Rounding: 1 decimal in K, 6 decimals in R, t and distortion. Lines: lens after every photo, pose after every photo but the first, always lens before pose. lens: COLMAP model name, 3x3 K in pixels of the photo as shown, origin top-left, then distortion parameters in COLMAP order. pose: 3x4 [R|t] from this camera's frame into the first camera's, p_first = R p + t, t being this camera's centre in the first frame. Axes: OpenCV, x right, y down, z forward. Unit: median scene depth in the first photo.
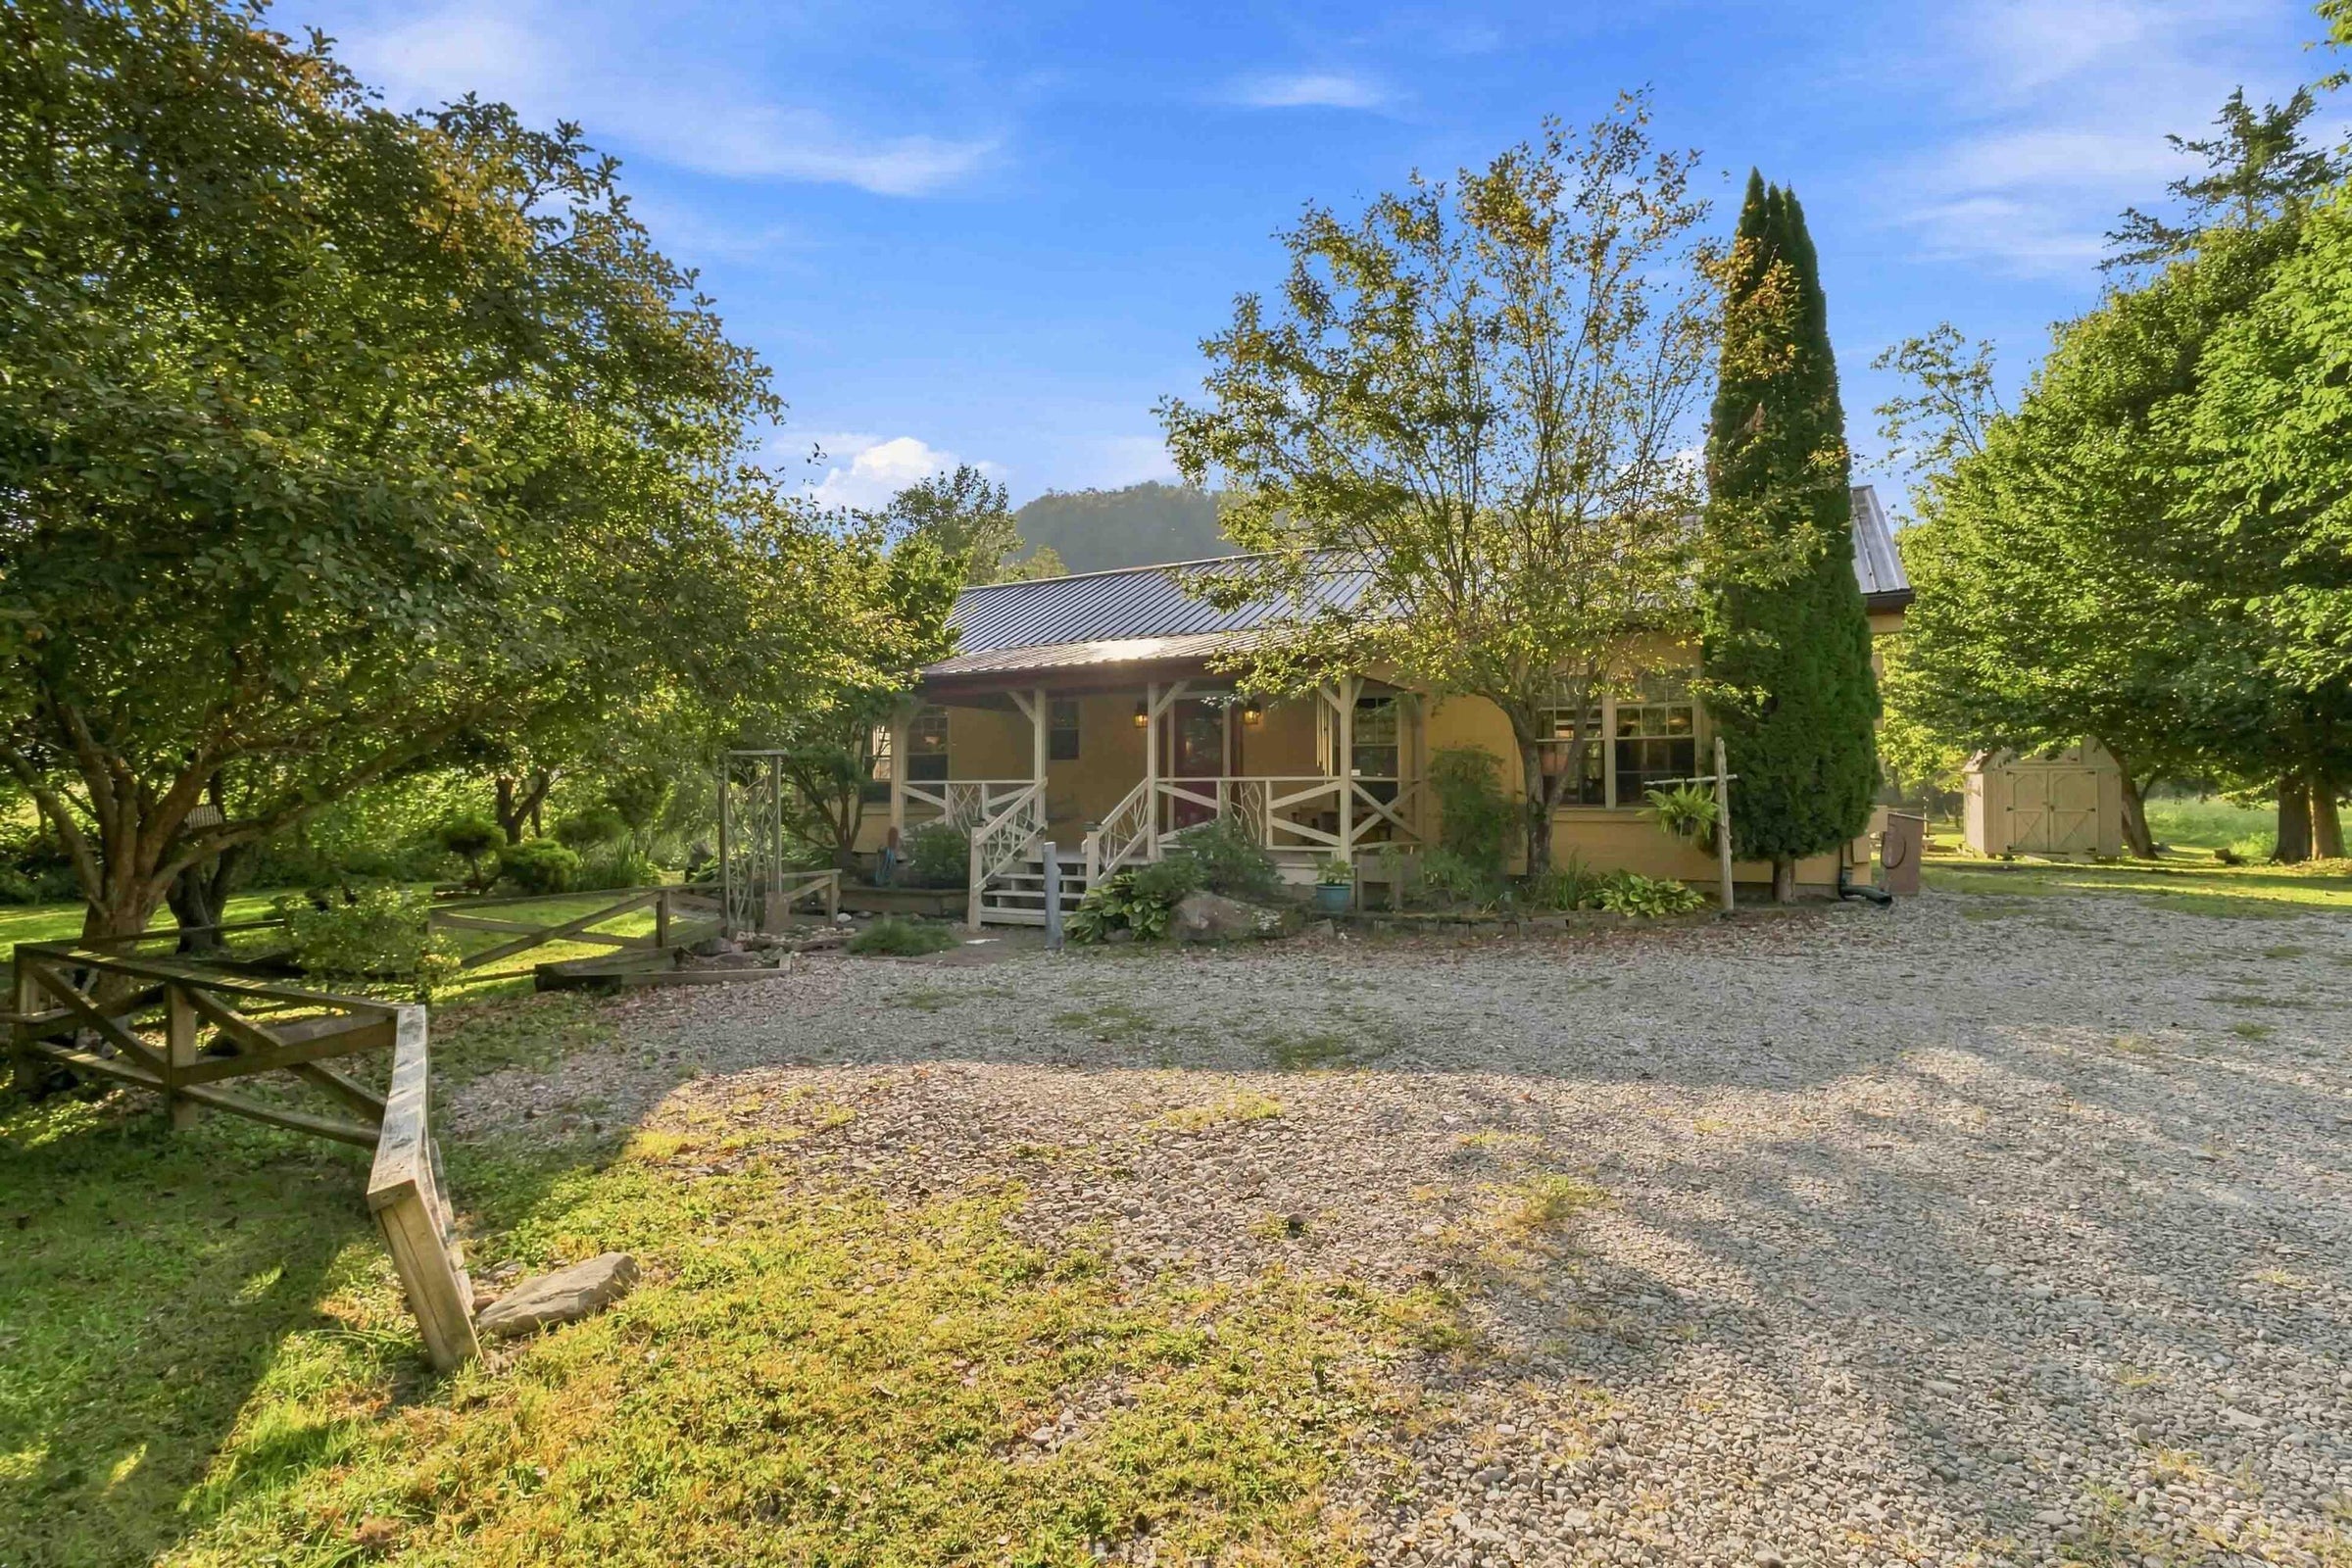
lens RADIAL K [[1045.7, 0, 1210.9], [0, 1045.7, 765.5], [0, 0, 1]] dist [-0.012528, 0.000120]
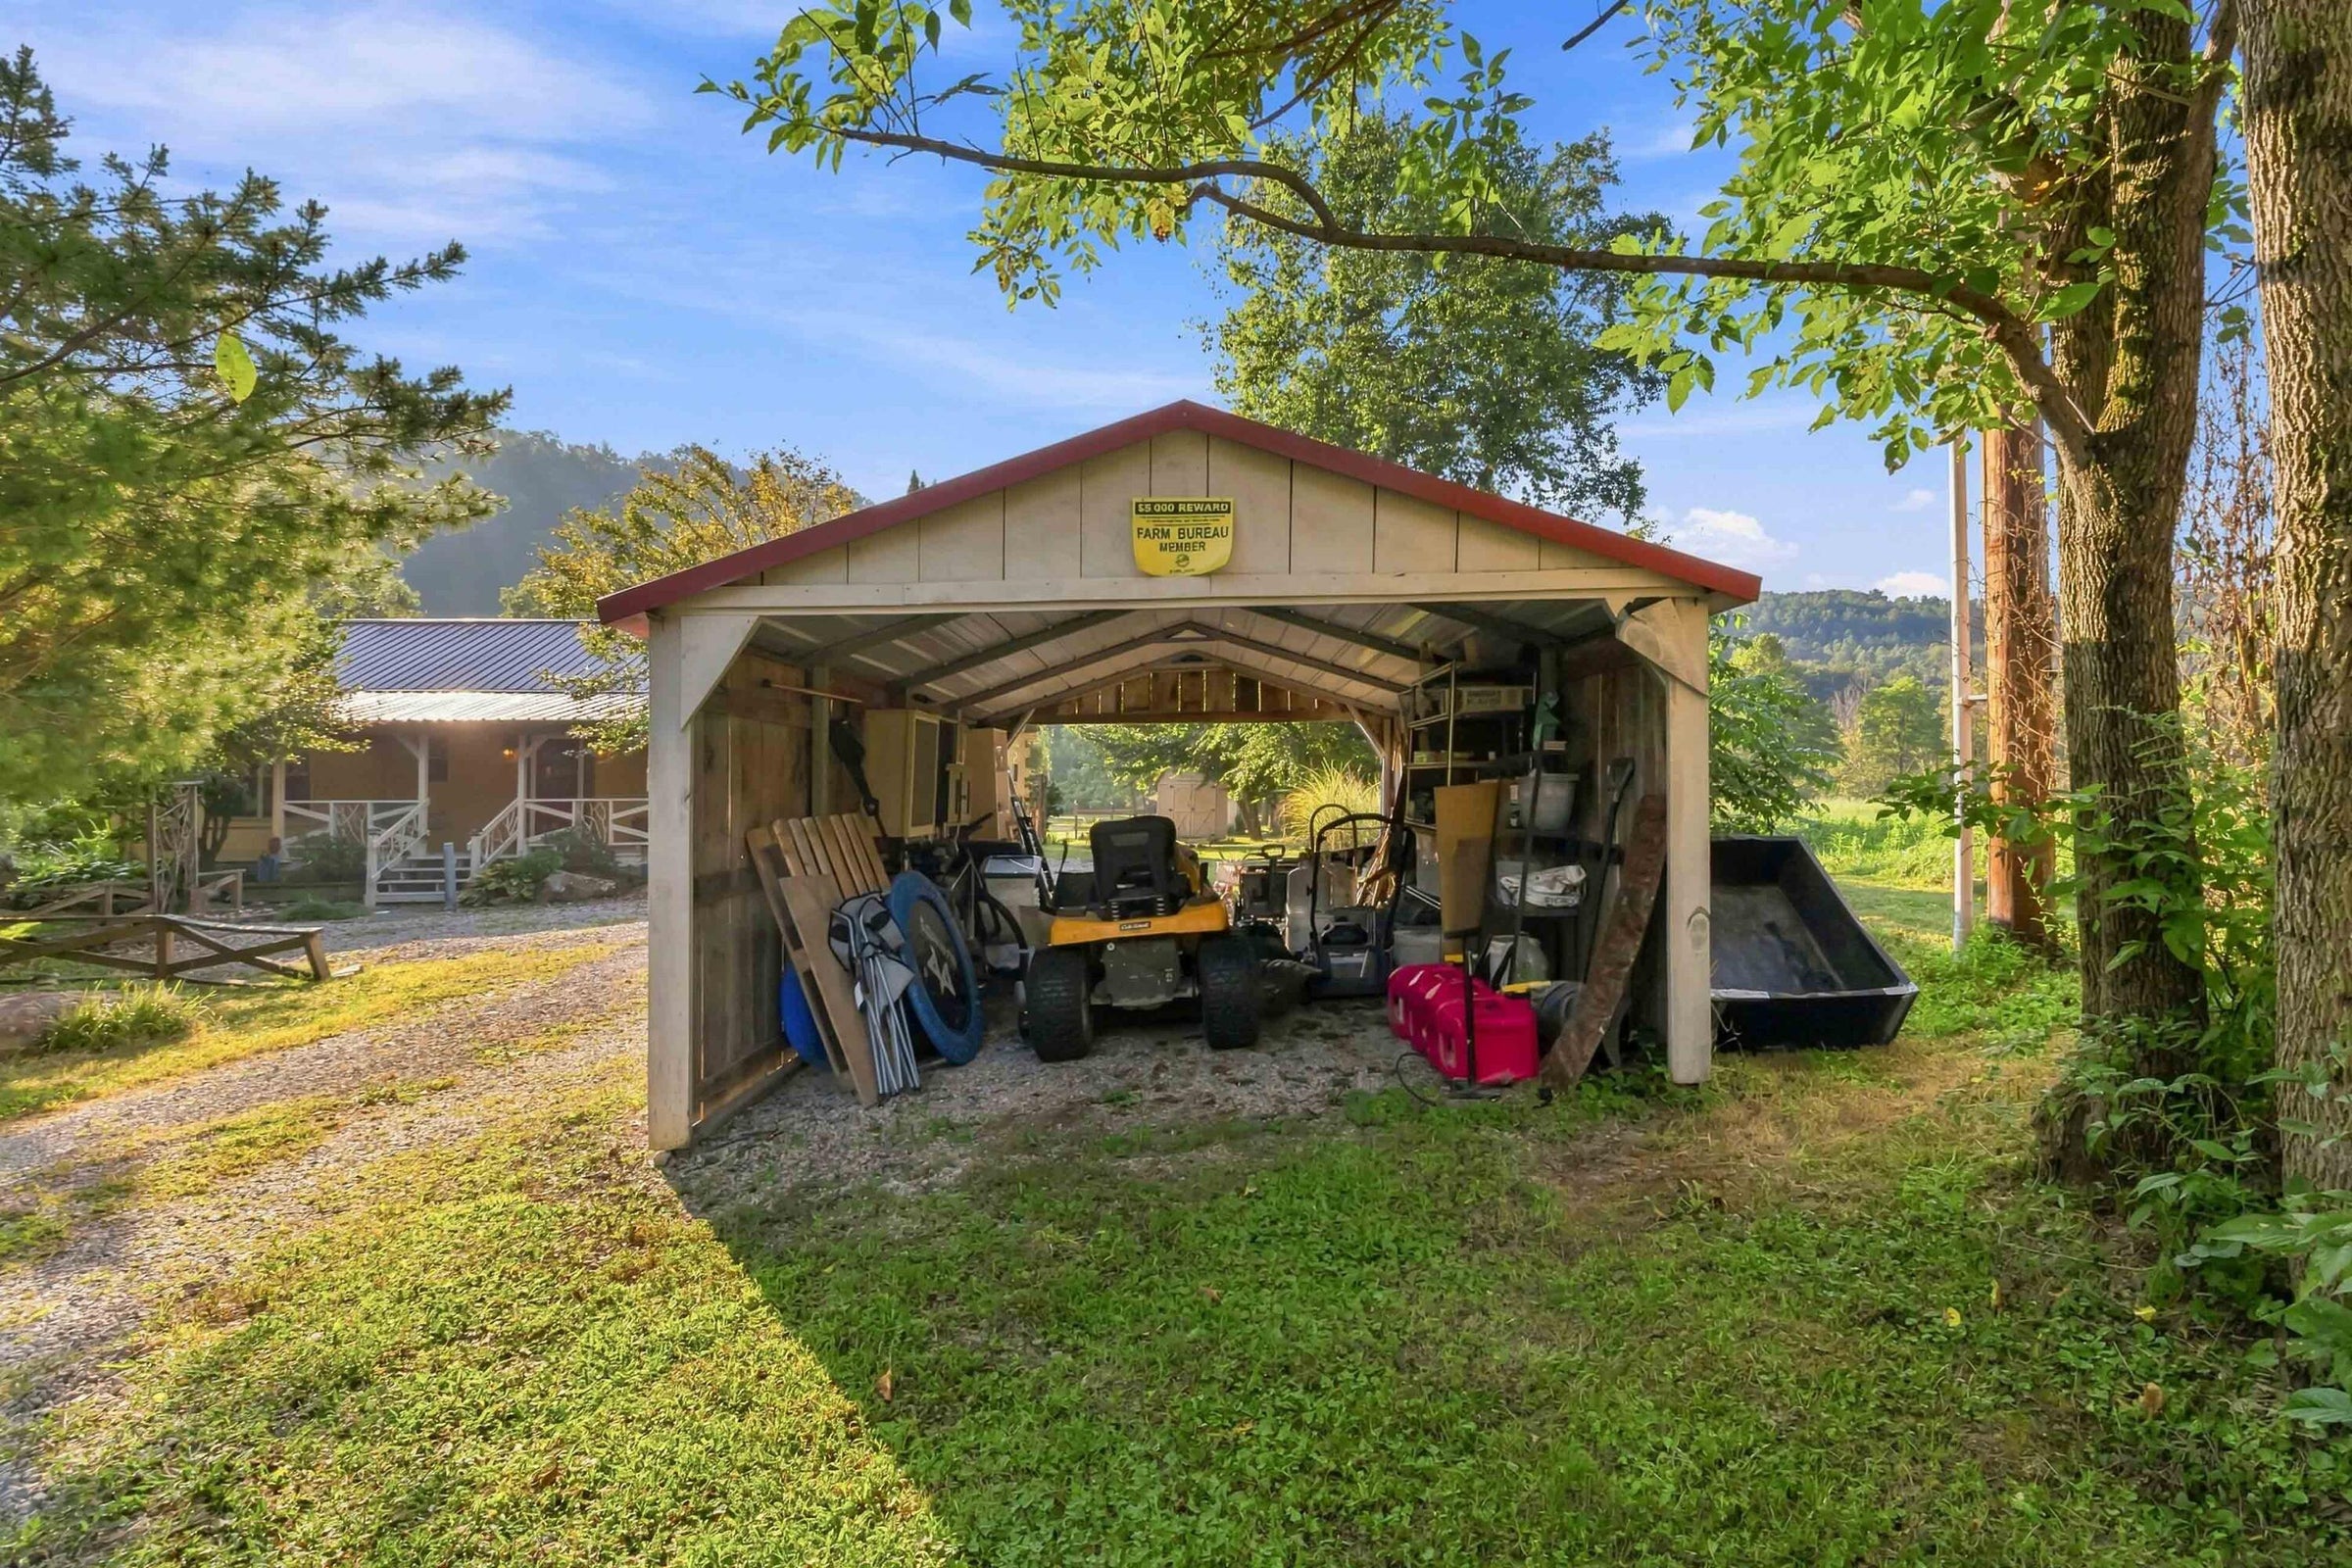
lens RADIAL K [[1045.7, 0, 1210.9], [0, 1045.7, 765.5], [0, 0, 1]] dist [-0.012528, 0.000120]
pose [[0.849538, 0.010390, 0.527425, -0.006611], [-0.009027, 0.999946, -0.005158, -0.054343], [-0.527450, -0.000379, 0.849586, -1.117779]]
